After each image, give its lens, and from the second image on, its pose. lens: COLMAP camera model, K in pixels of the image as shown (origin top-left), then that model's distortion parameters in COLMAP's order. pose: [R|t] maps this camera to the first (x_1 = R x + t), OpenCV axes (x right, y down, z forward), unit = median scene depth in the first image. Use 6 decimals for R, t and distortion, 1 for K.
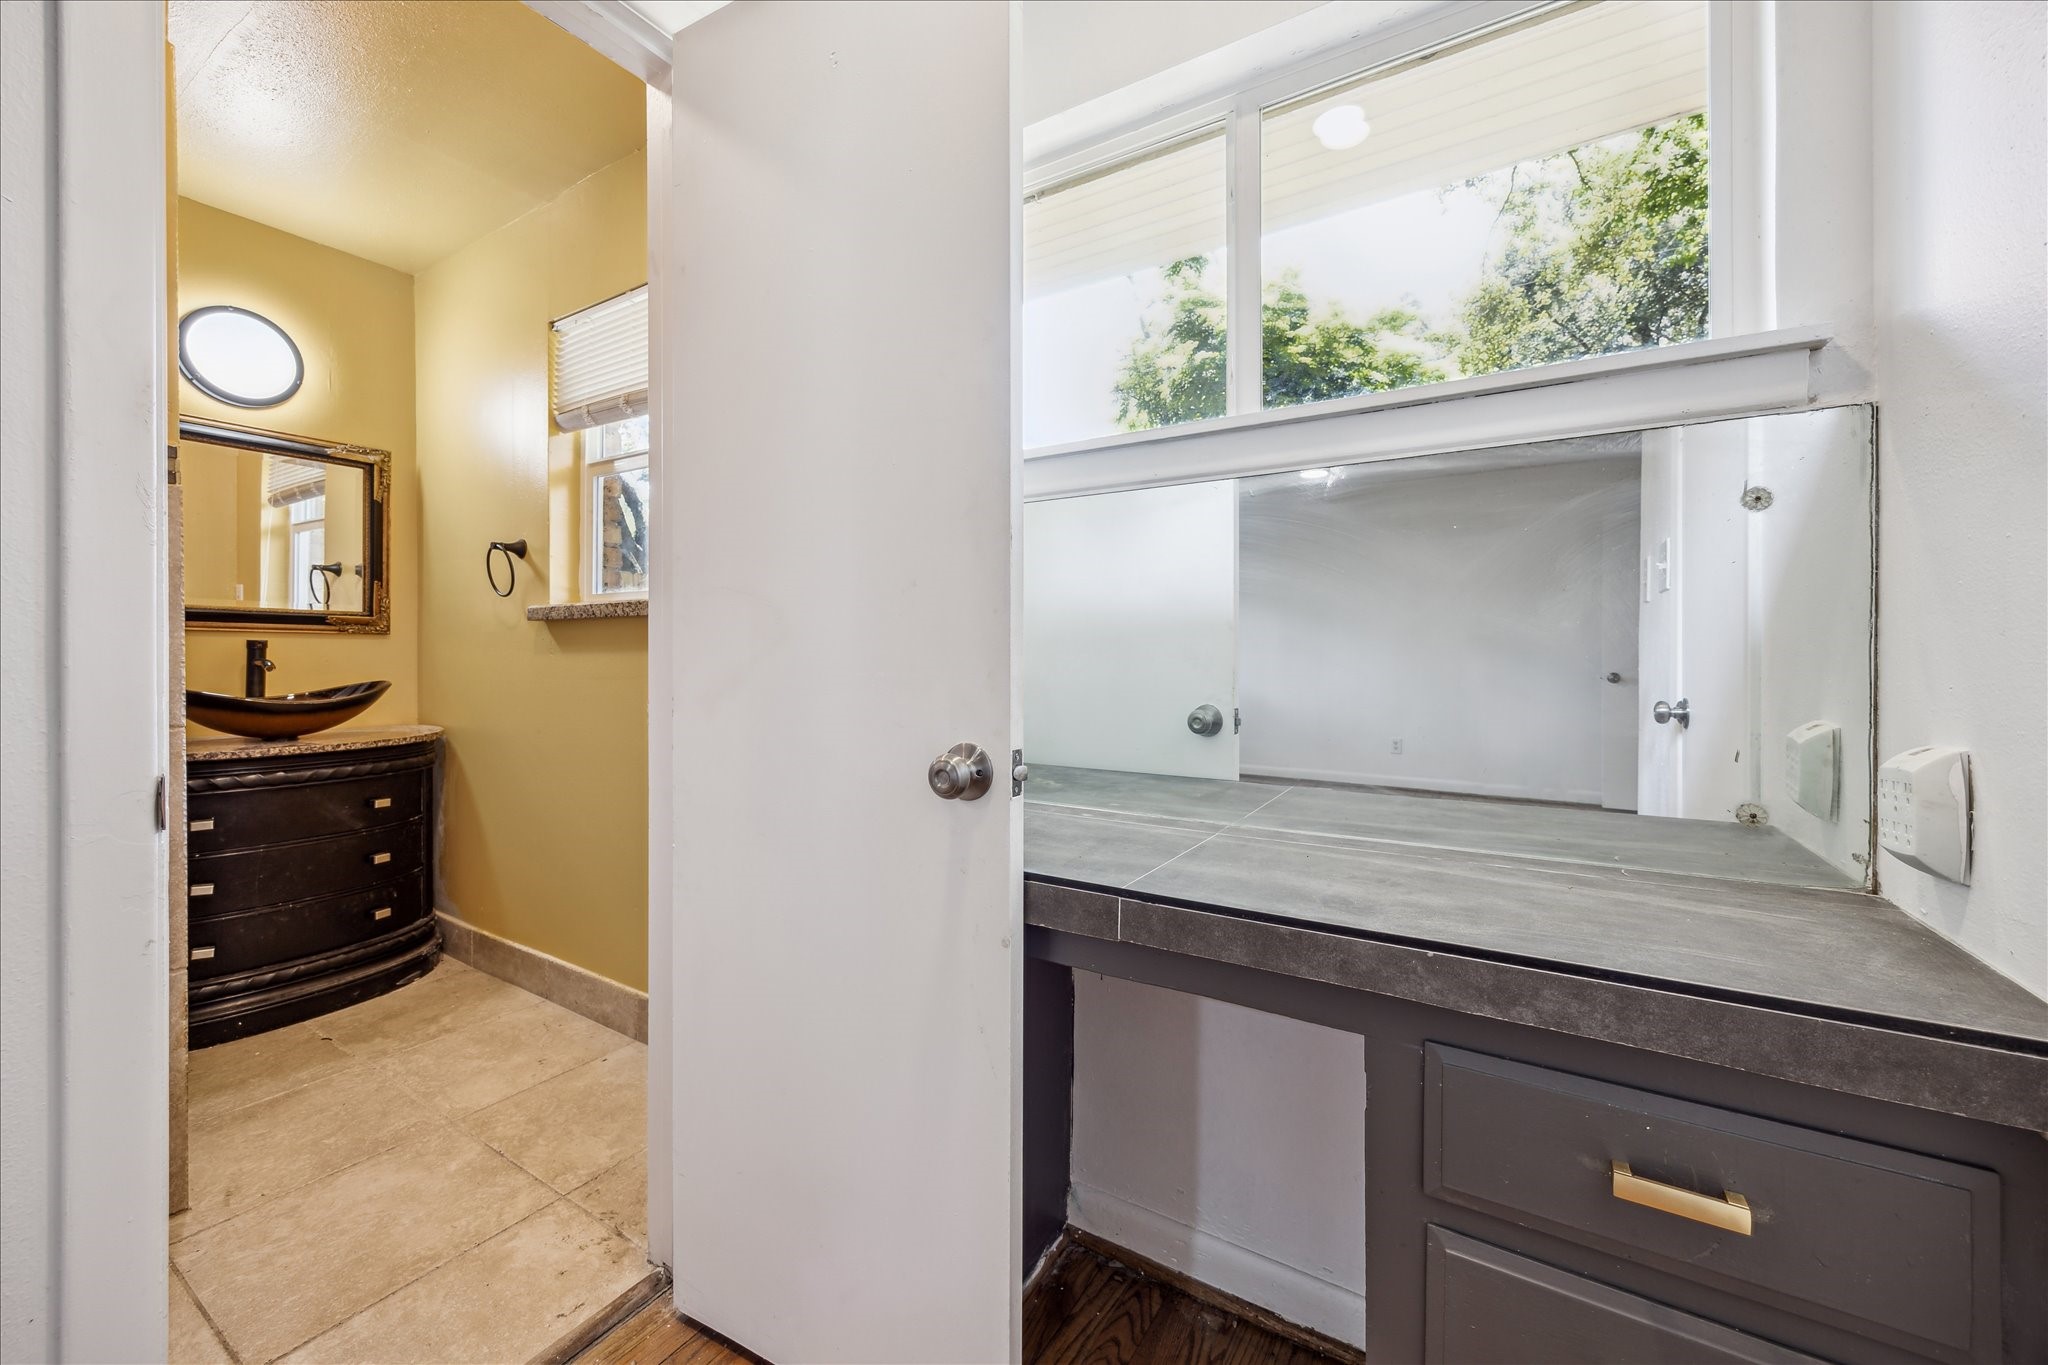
lens RADIAL K [[803.2, 0, 1005.3], [0, 803.2, 663.5], [0, 0, 1]] dist [-0.002327, -0.000418]
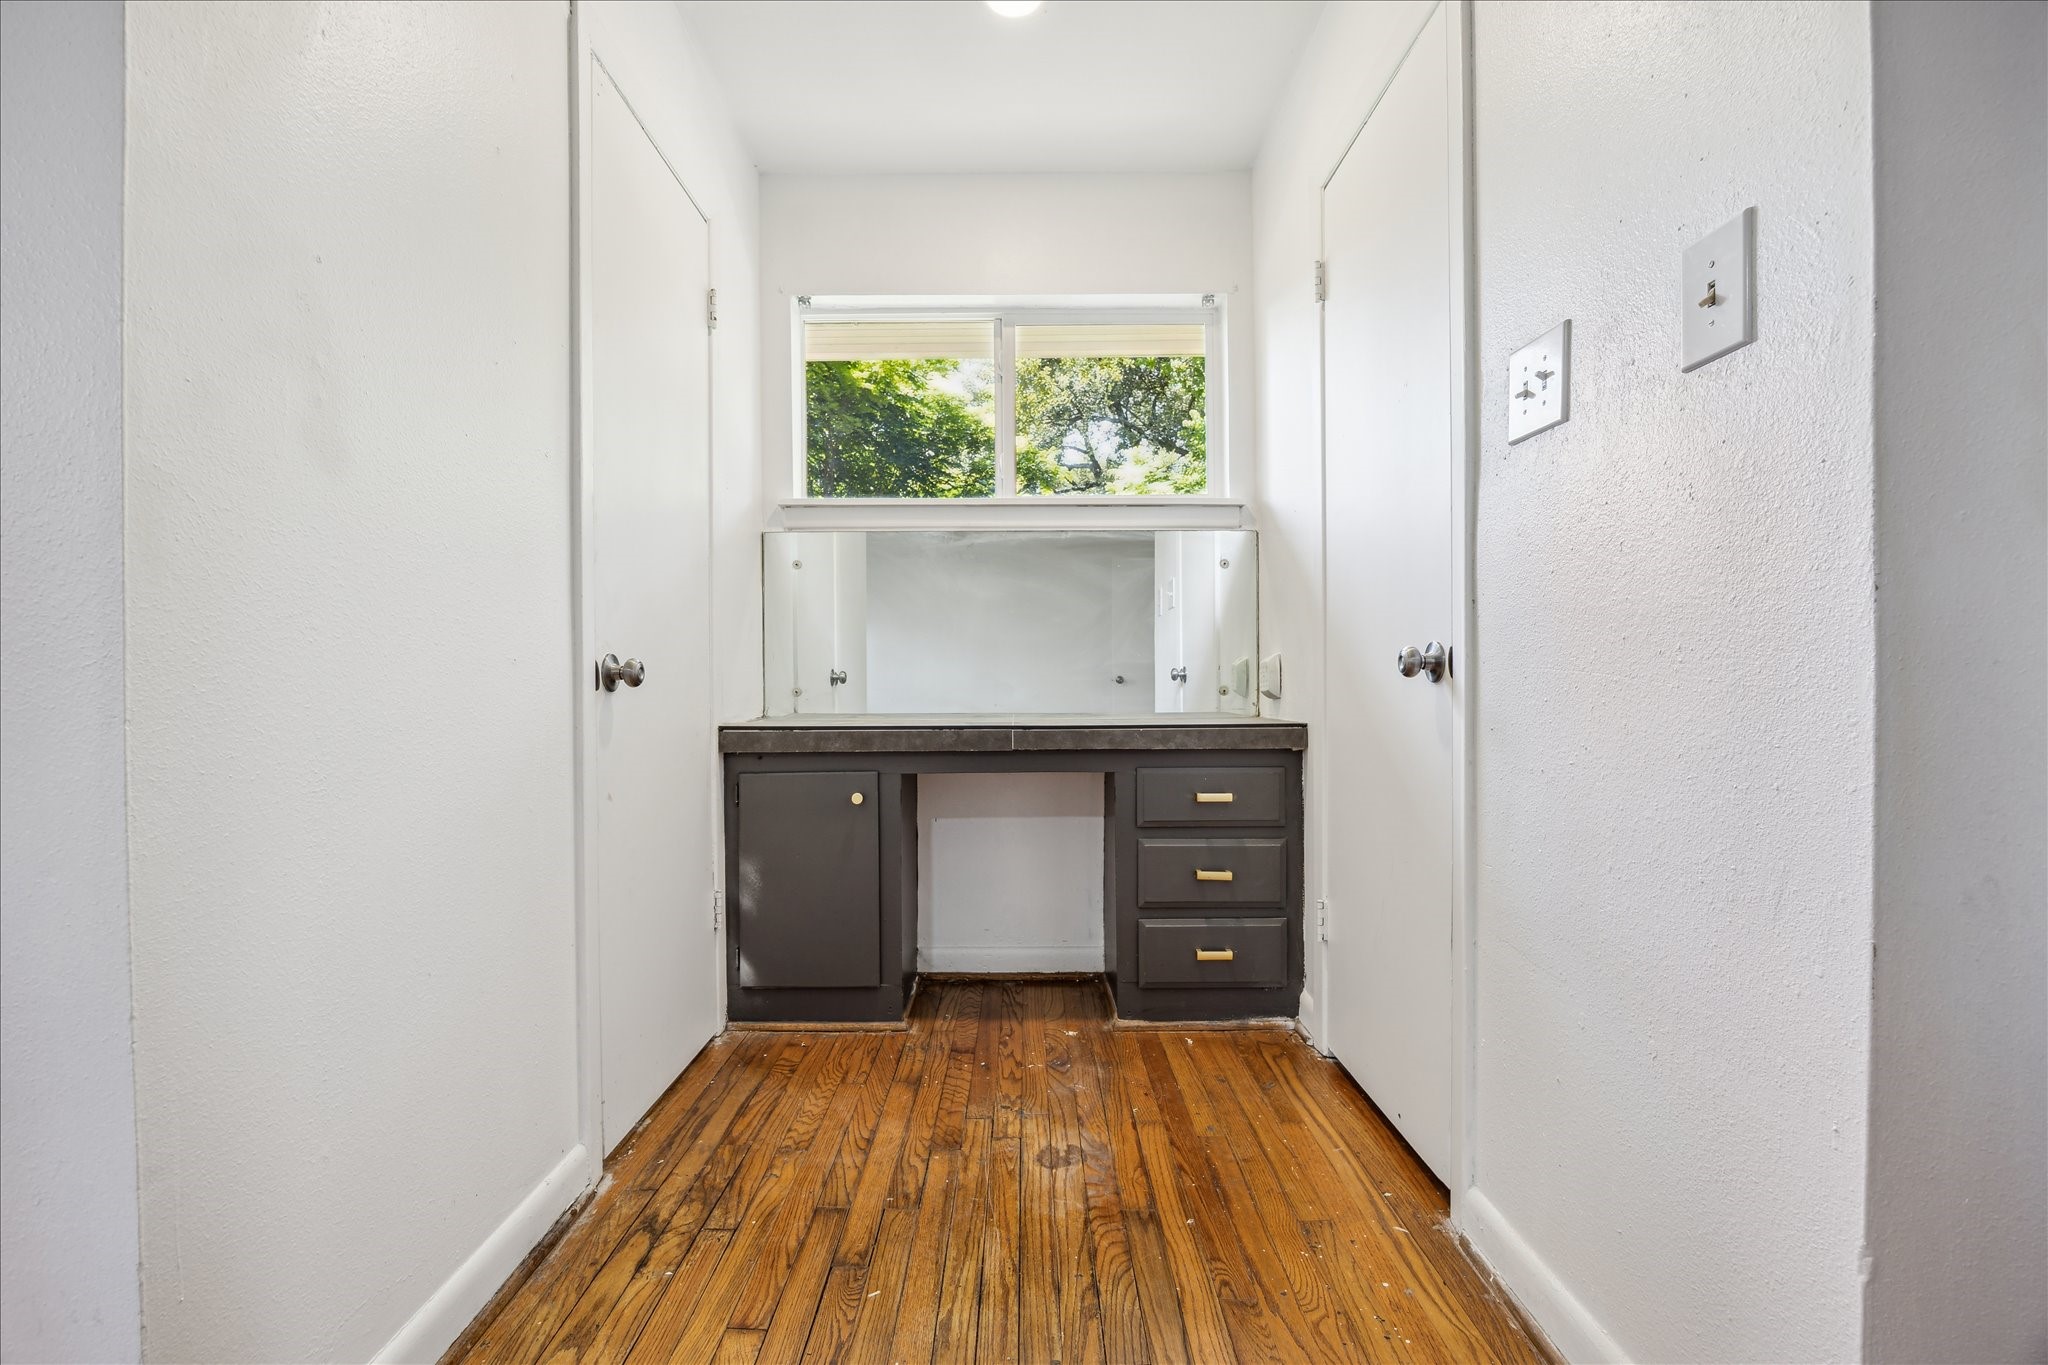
lens RADIAL K [[936.9, 0, 1021.8], [0, 936.9, 692.9], [0, 0, 1]] dist [-0.005450, 0.000184]
pose [[0.833945, -0.004248, 0.551831, -0.639975], [0.006026, 0.999981, -0.001408, 0.103250], [-0.551815, 0.004499, 0.833955, -0.578085]]
